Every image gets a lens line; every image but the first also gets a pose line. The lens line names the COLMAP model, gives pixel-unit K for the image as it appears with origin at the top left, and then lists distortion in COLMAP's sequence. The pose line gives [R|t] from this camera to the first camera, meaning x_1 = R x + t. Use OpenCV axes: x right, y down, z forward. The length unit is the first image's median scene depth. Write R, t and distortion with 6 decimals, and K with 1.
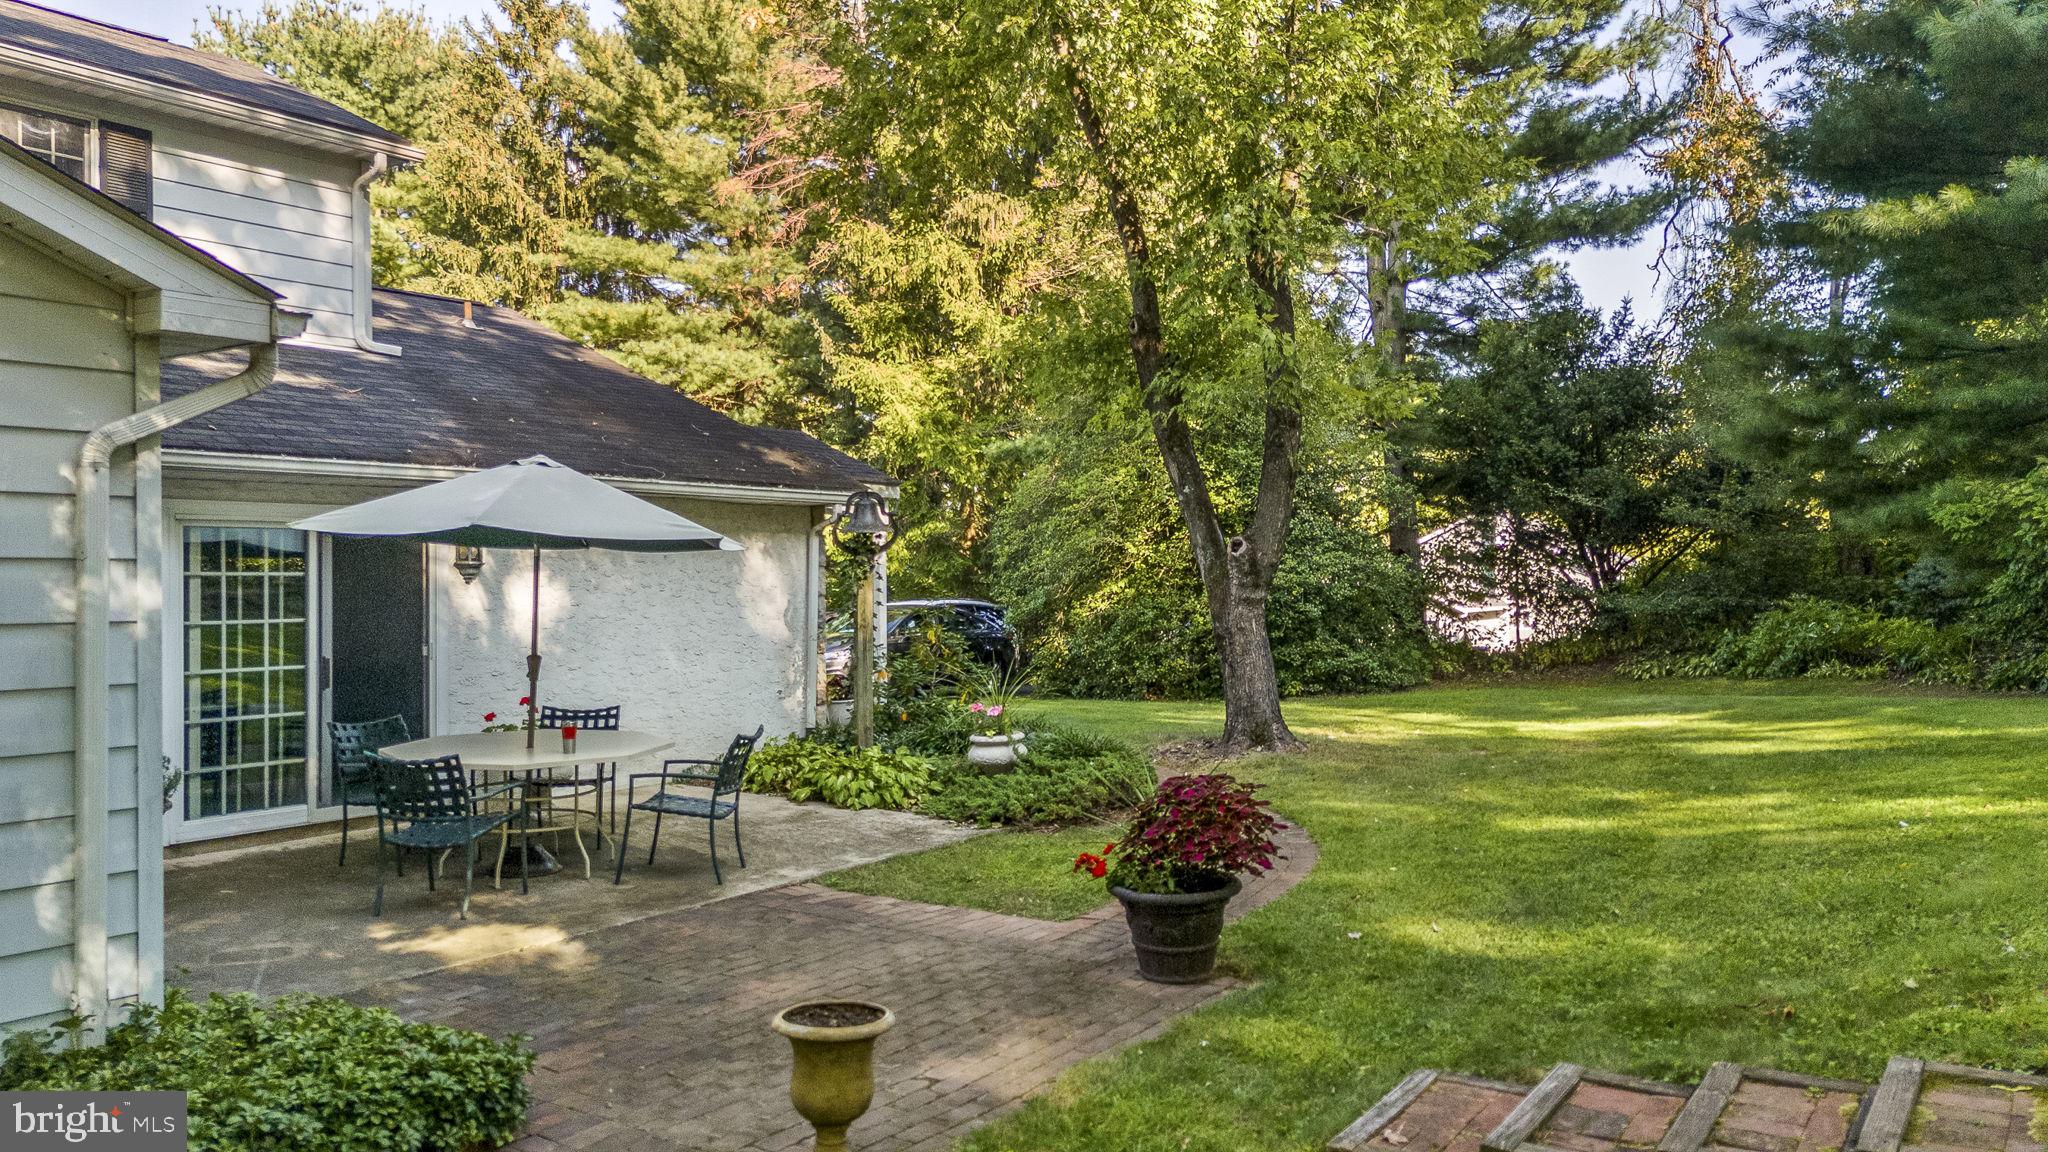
lens RADIAL K [[1495.0, 0, 1027.8], [0, 1495.0, 572.4], [0, 0, 1]] dist [0.038599, -0.021328]
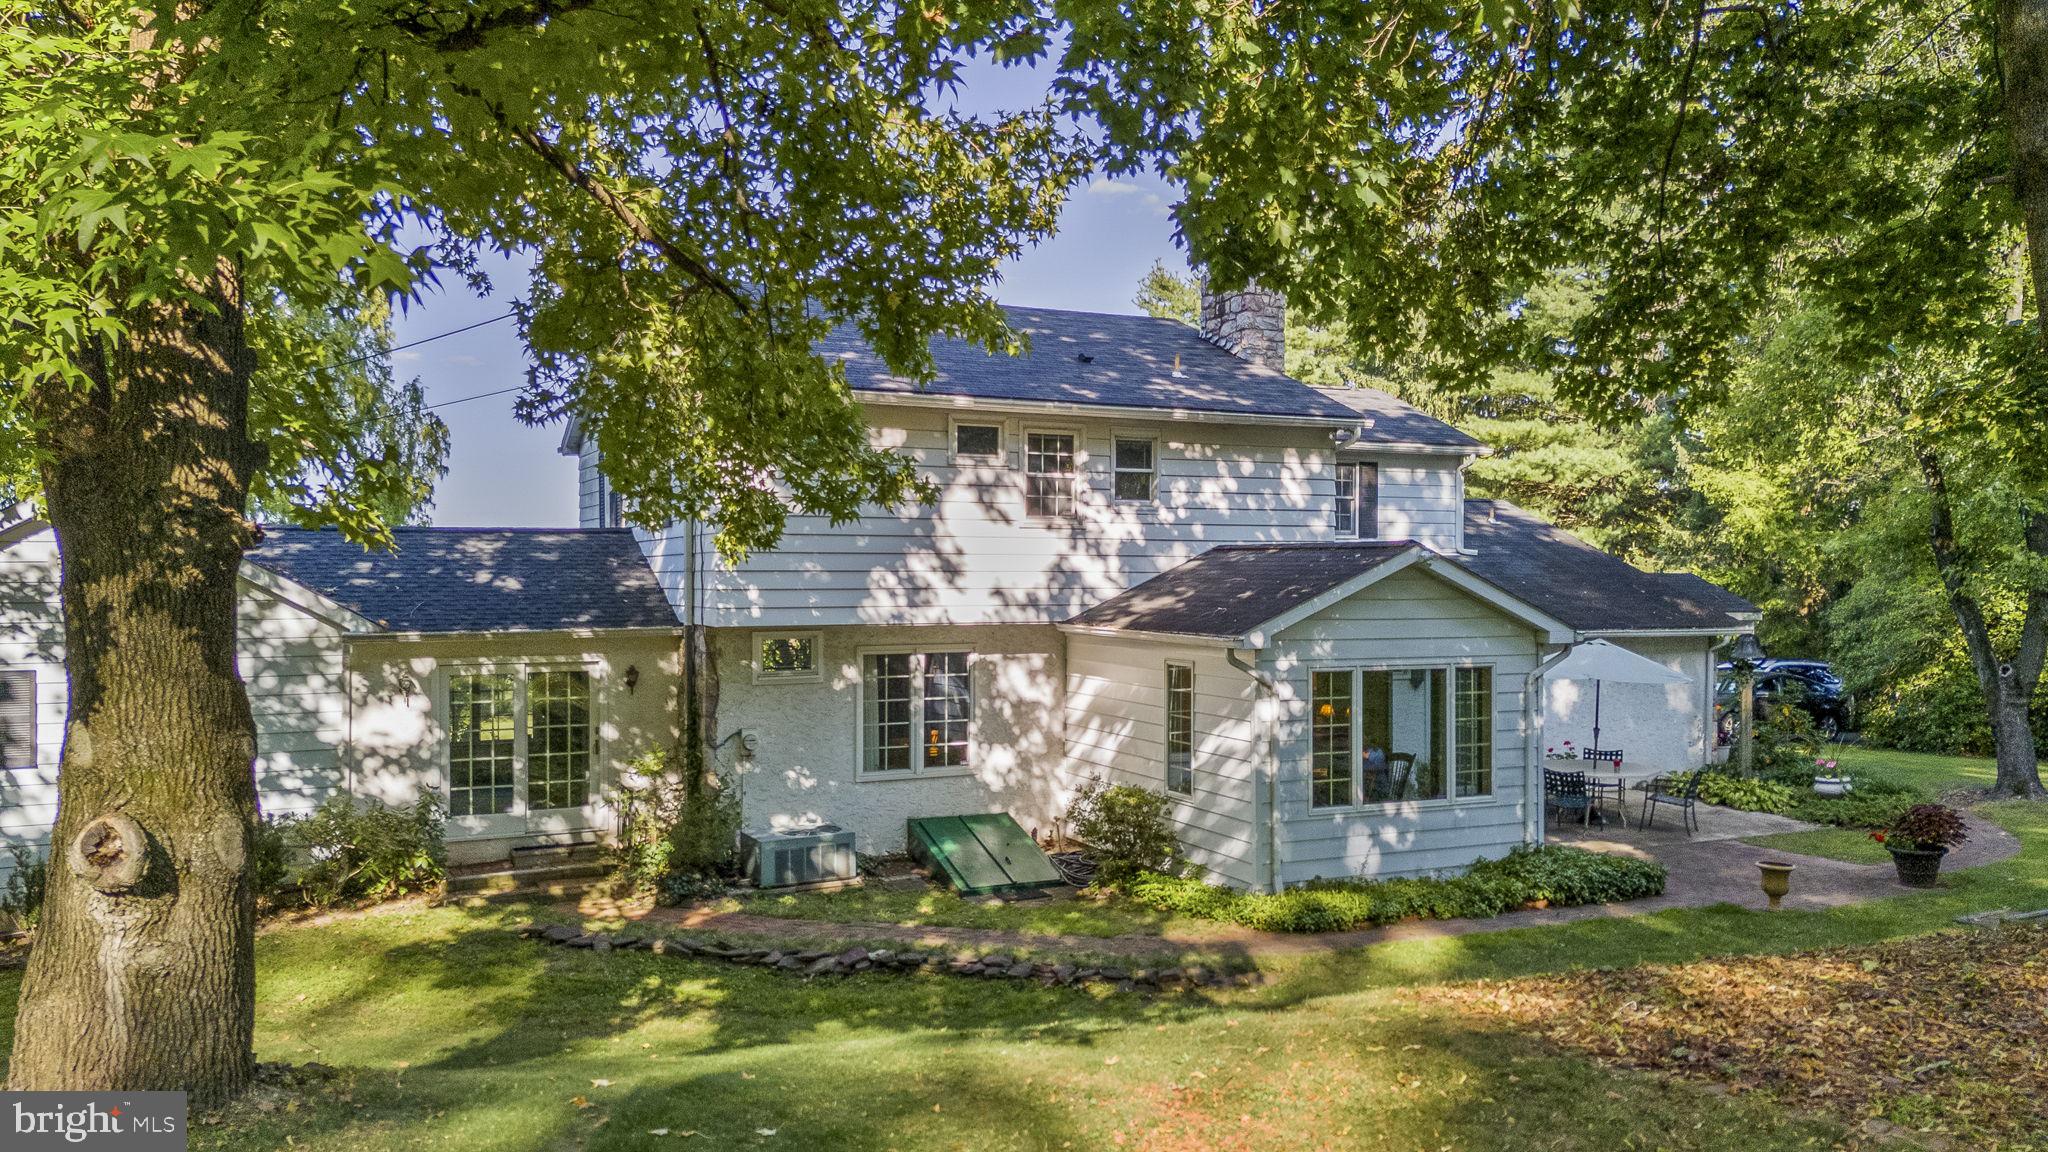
lens RADIAL K [[1495.0, 0, 1026.7], [0, 1495.0, 580.4], [0, 0, 1]] dist [0.038599, -0.021328]
pose [[0.871598, 0.008203, -0.490153, 0.018709], [-0.006459, 0.999965, 0.005248, -0.109920], [0.490179, -0.001408, 0.871620, -0.882341]]
